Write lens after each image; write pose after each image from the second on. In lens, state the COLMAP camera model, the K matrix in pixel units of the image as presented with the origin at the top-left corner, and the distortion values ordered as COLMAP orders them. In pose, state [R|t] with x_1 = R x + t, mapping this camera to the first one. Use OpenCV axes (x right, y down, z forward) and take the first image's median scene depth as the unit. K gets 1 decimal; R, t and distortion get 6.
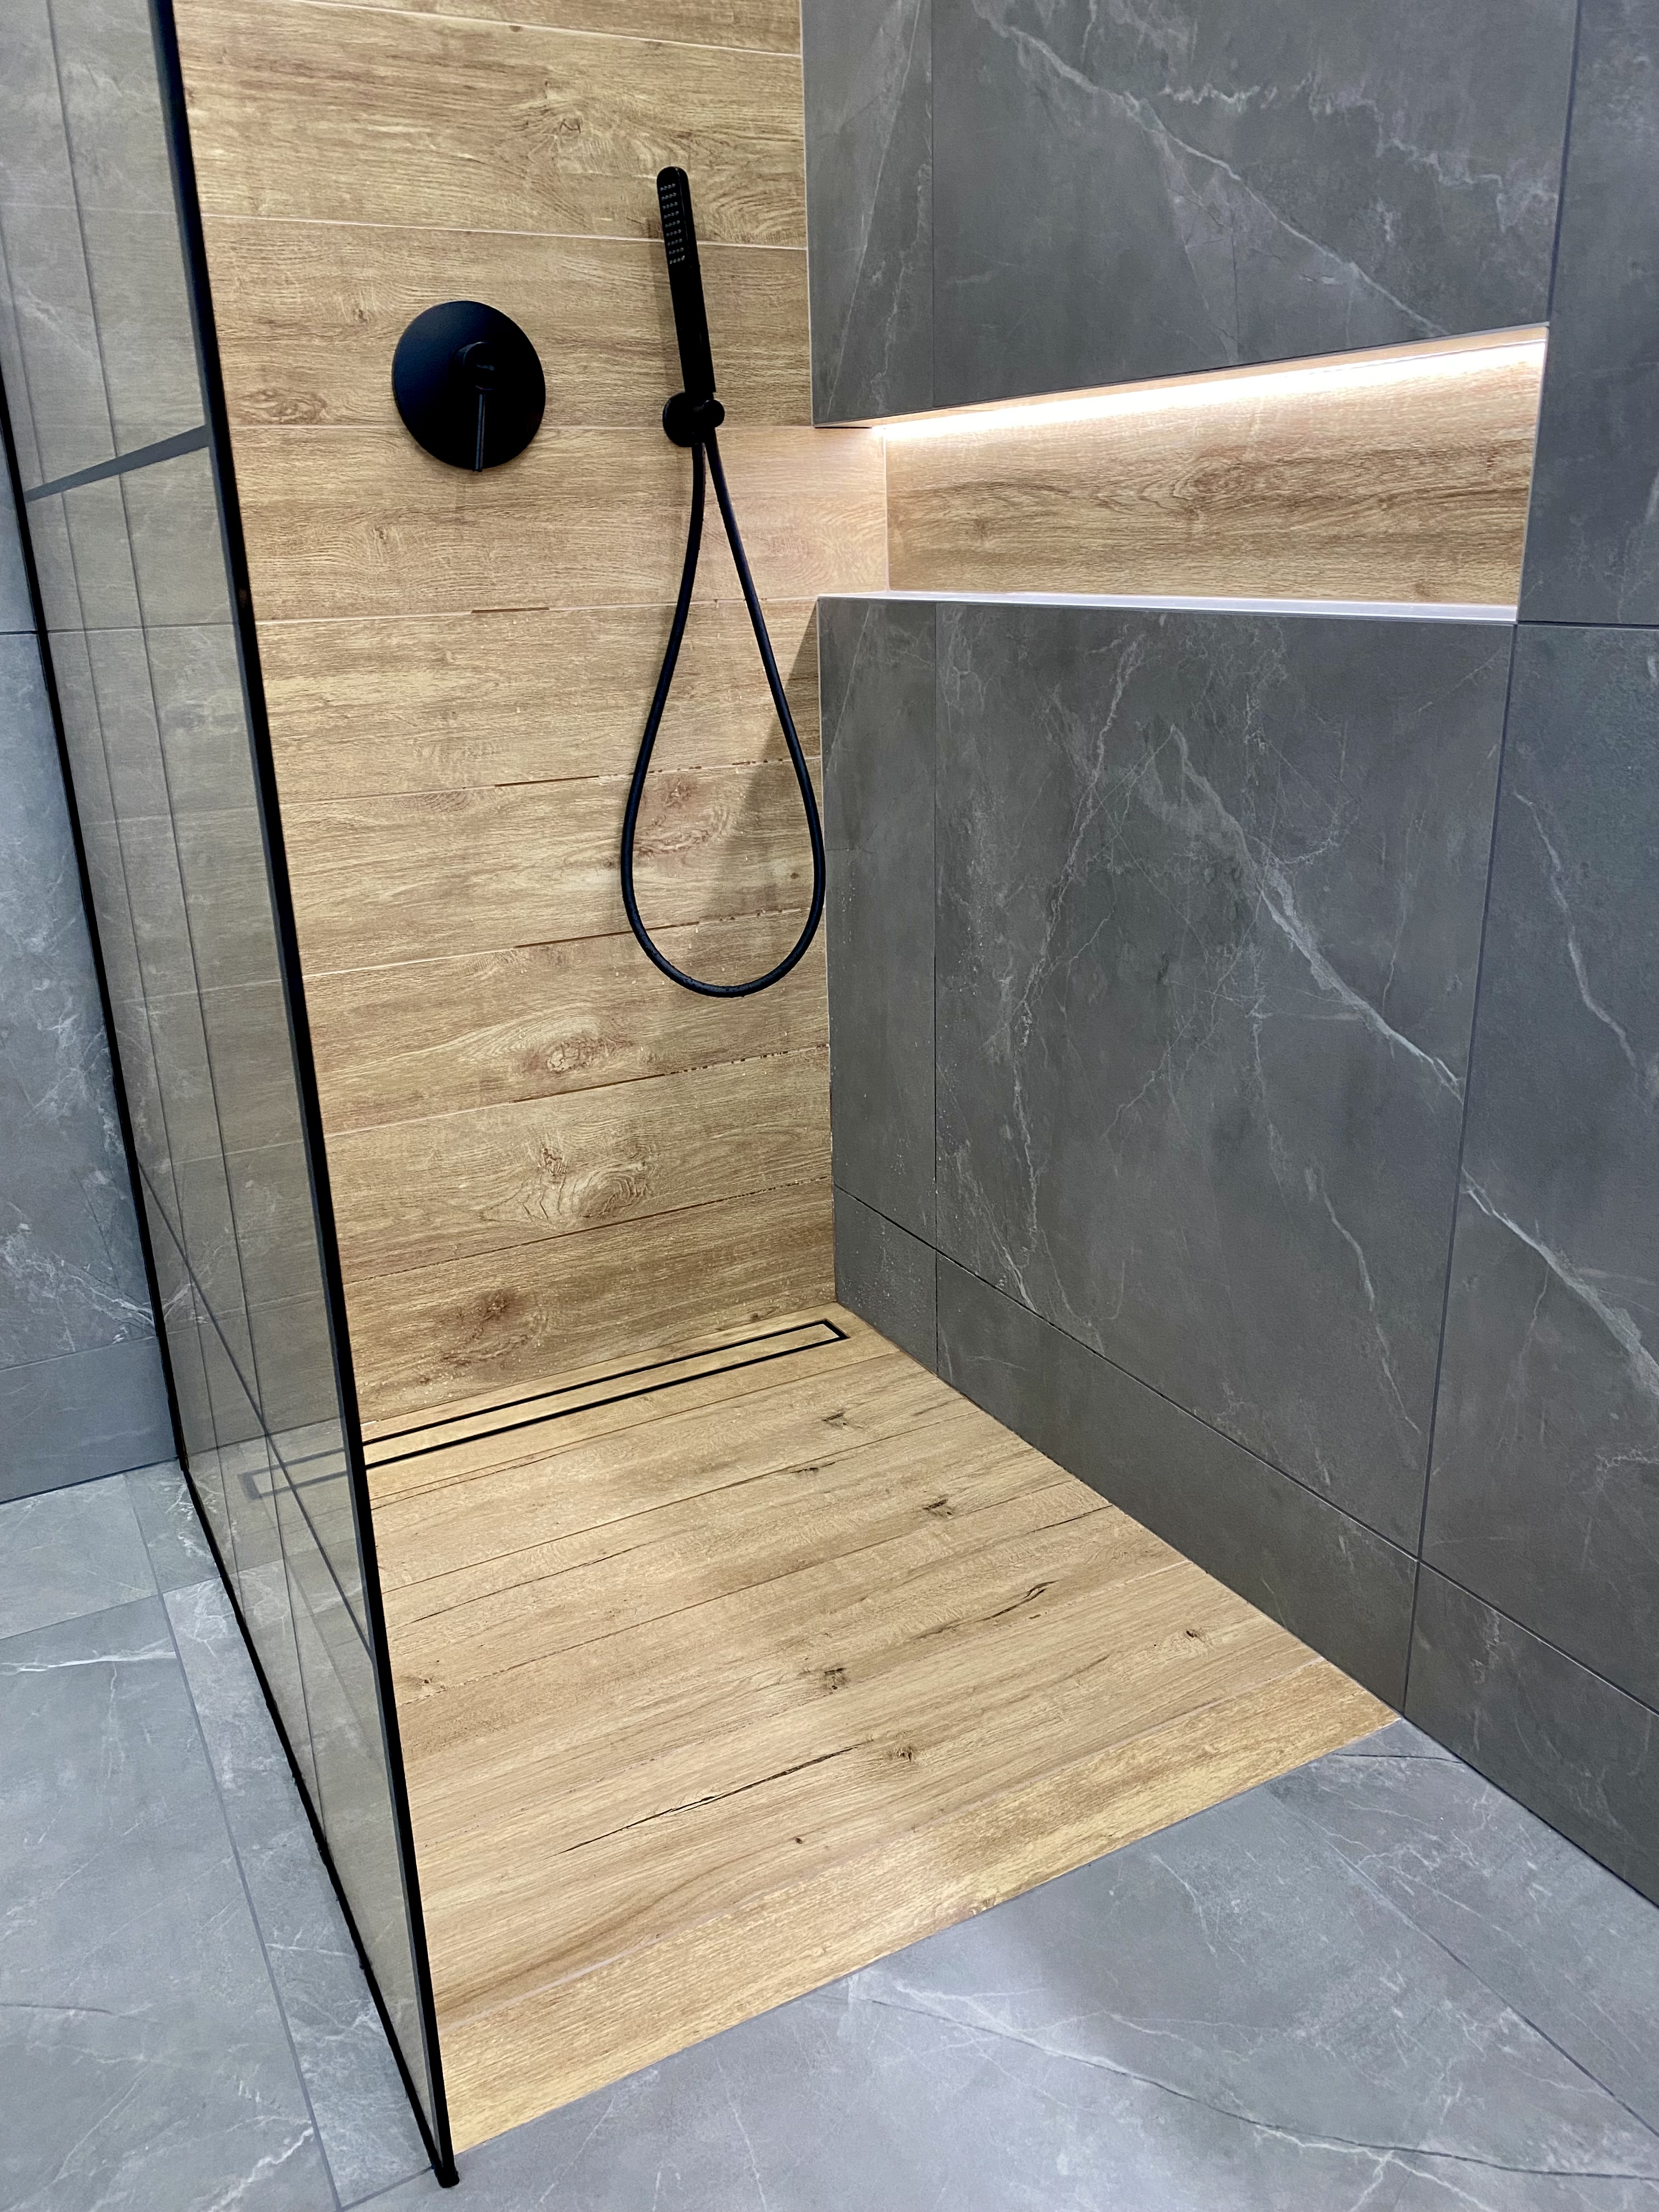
lens RADIAL K [[1683.3, 0, 808.5], [0, 1683.3, 1131.3], [0, 0, 1]] dist [0.068820, -0.103828]
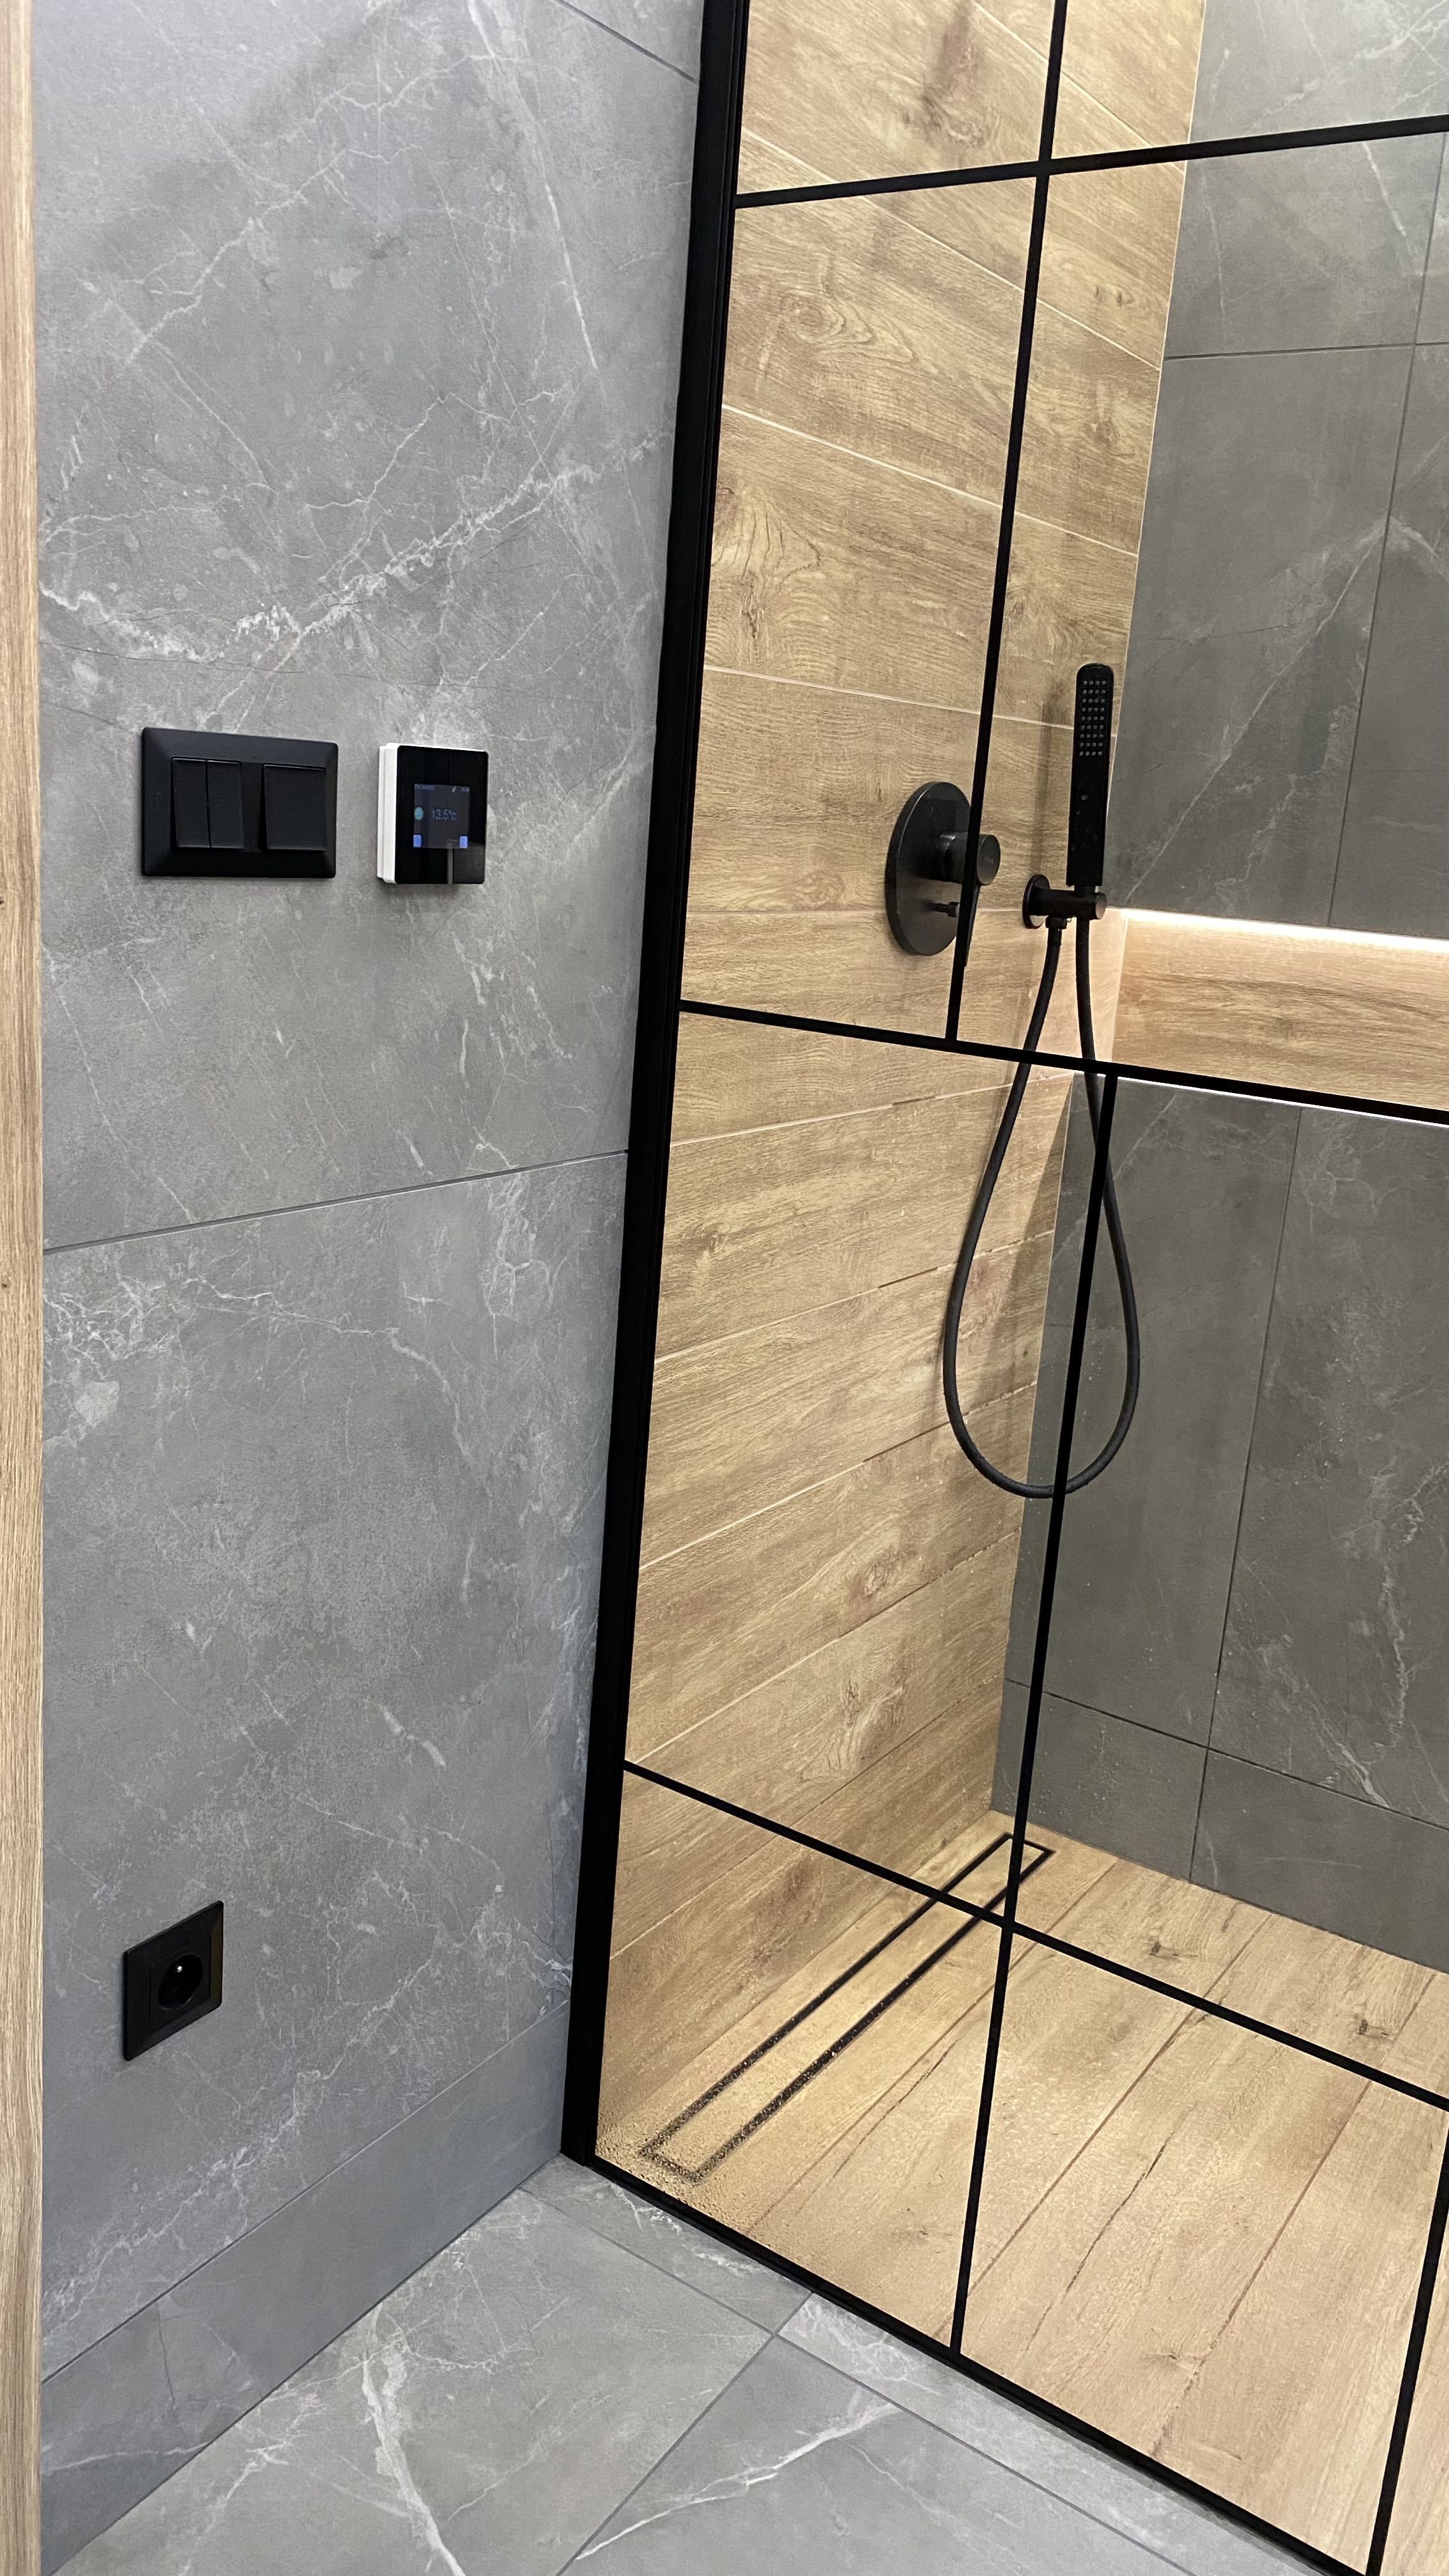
lens RADIAL K [[1987.1, 0, 737.6], [0, 1987.1, 1279.6], [0, 0, 1]] dist [0.054660, -0.088203]
pose [[0.878414, -0.019031, 0.477522, -0.814301], [0.059968, 0.995698, -0.070630, -0.152110], [-0.474124, 0.090679, 0.875776, 0.135834]]
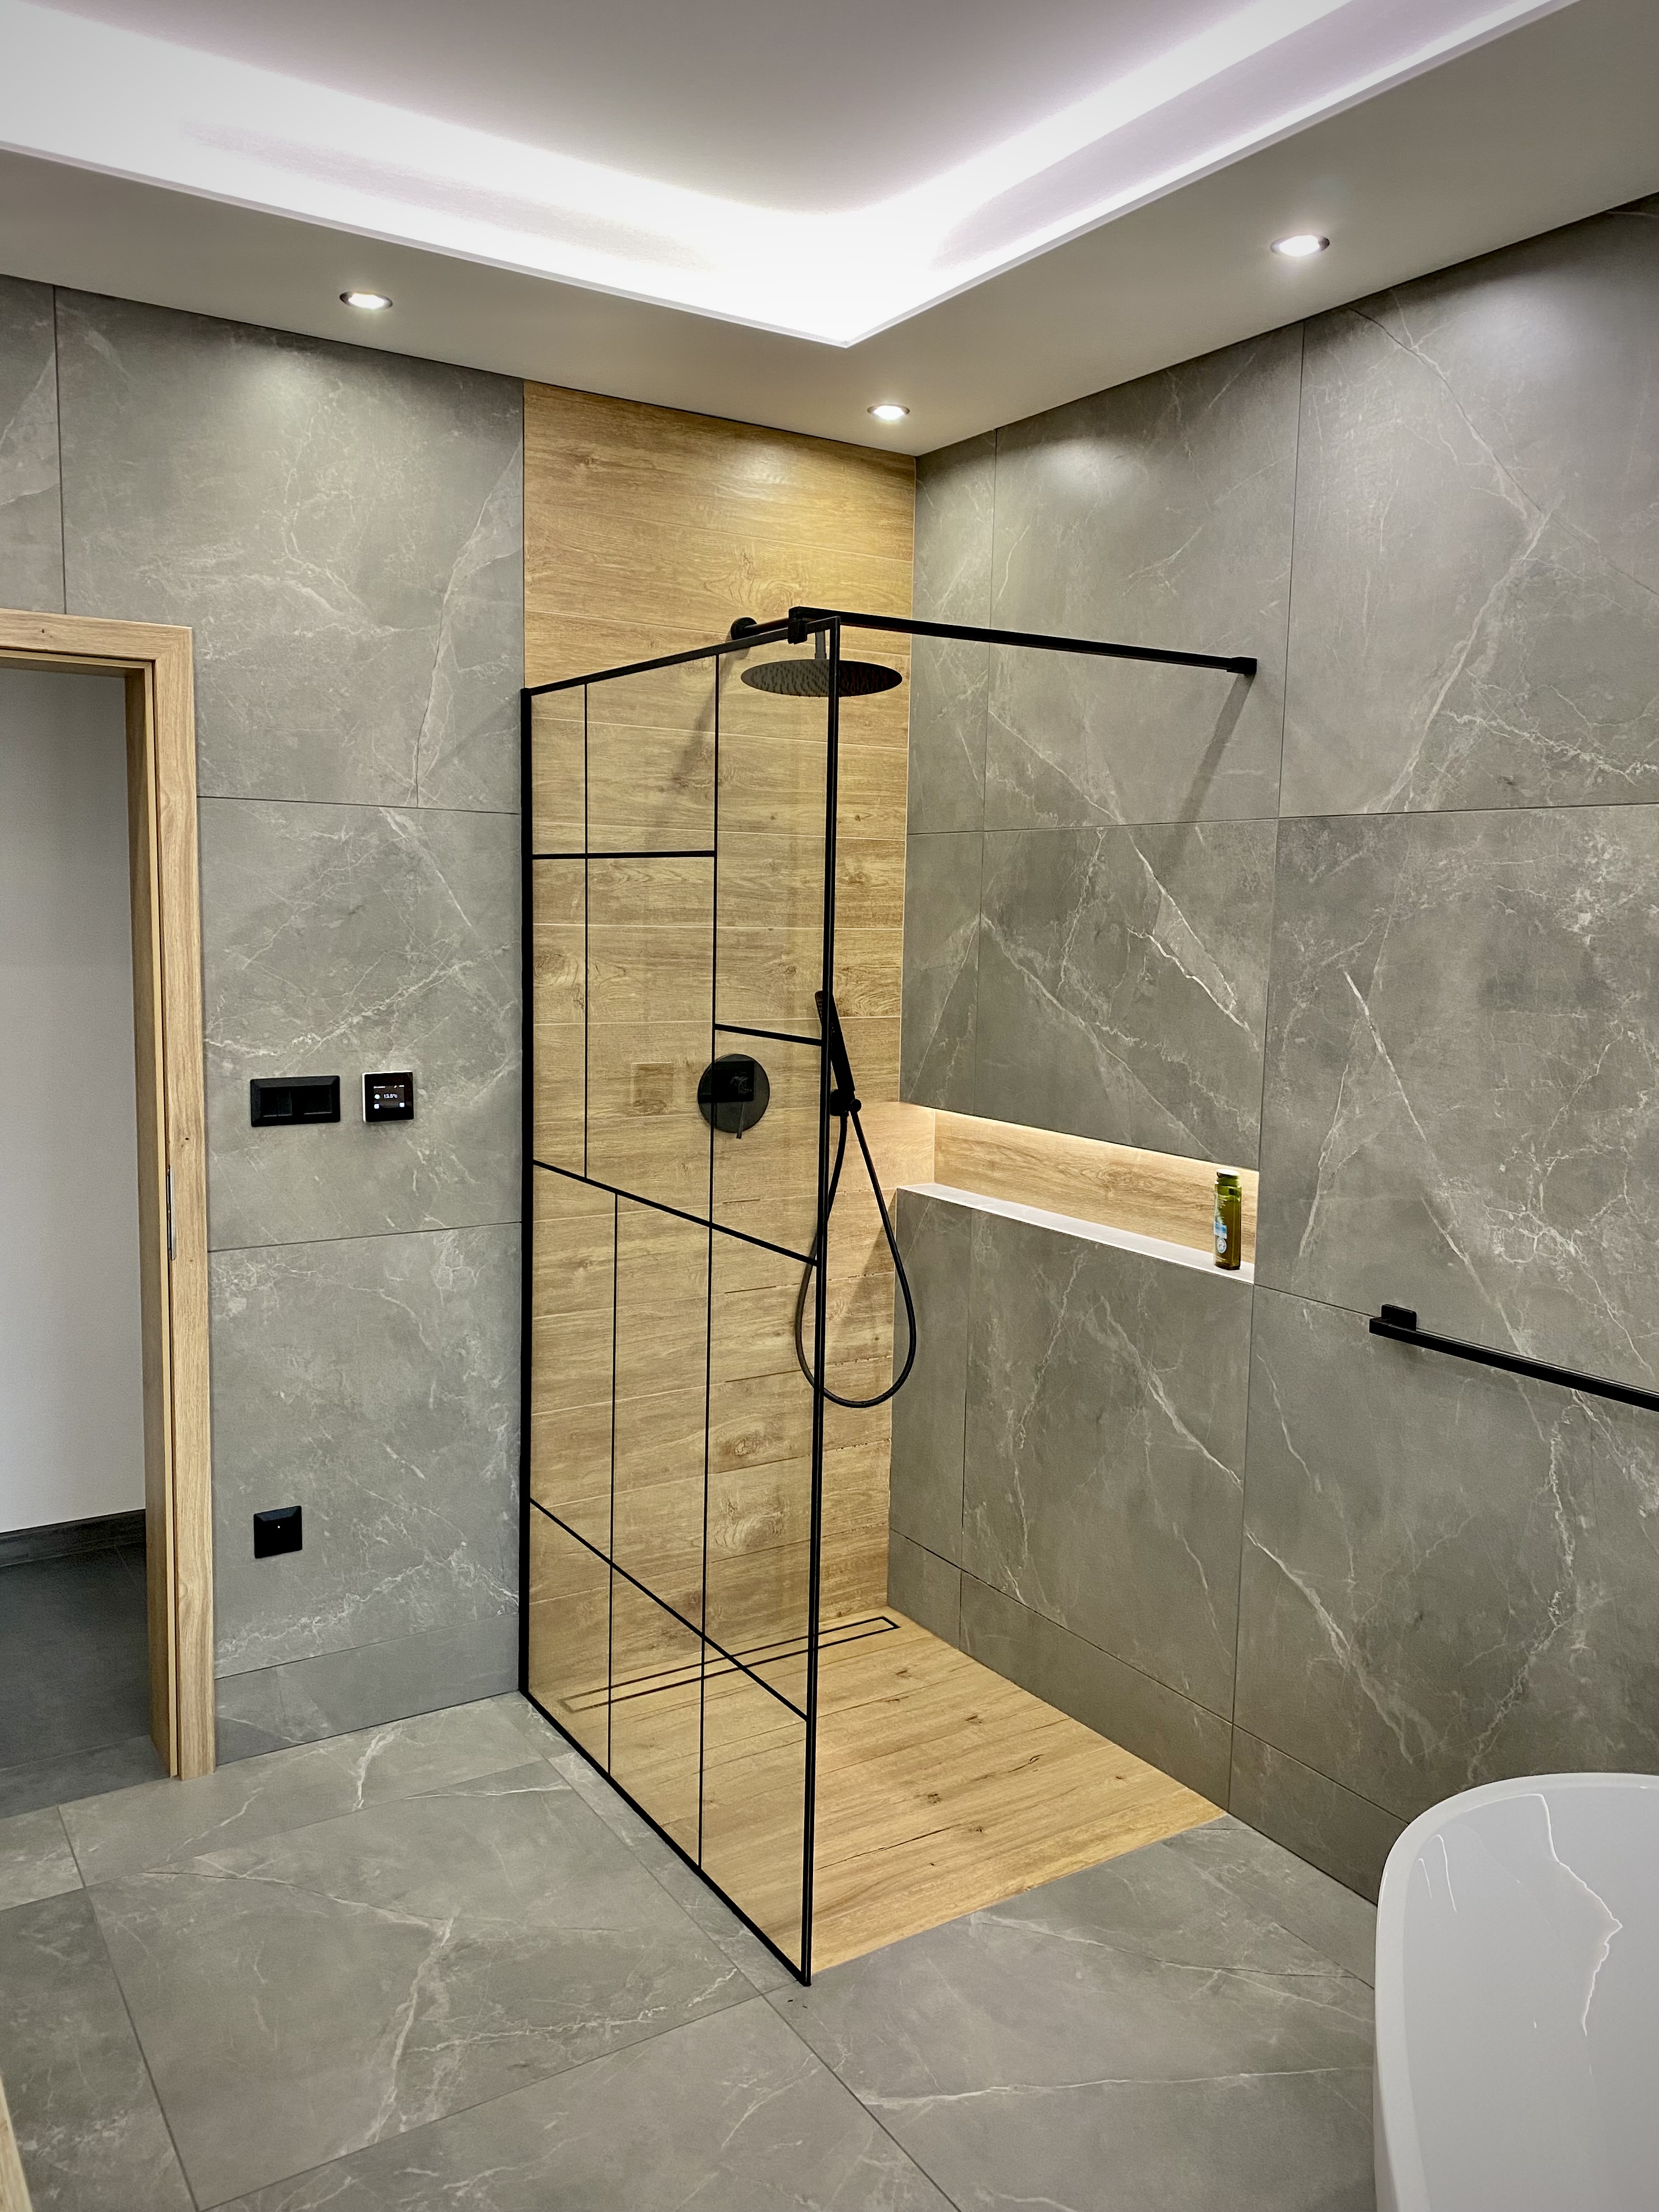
lens RADIAL K [[1691.4, 0, 829.5], [0, 1691.4, 1106.0], [0, 0, 1]] dist [0.101933, -0.228487]
pose [[0.995514, 0.039232, 0.086095, -0.260168], [-0.019571, 0.975686, -0.218299, -0.008519], [-0.092566, 0.215634, 0.972077, -0.881393]]
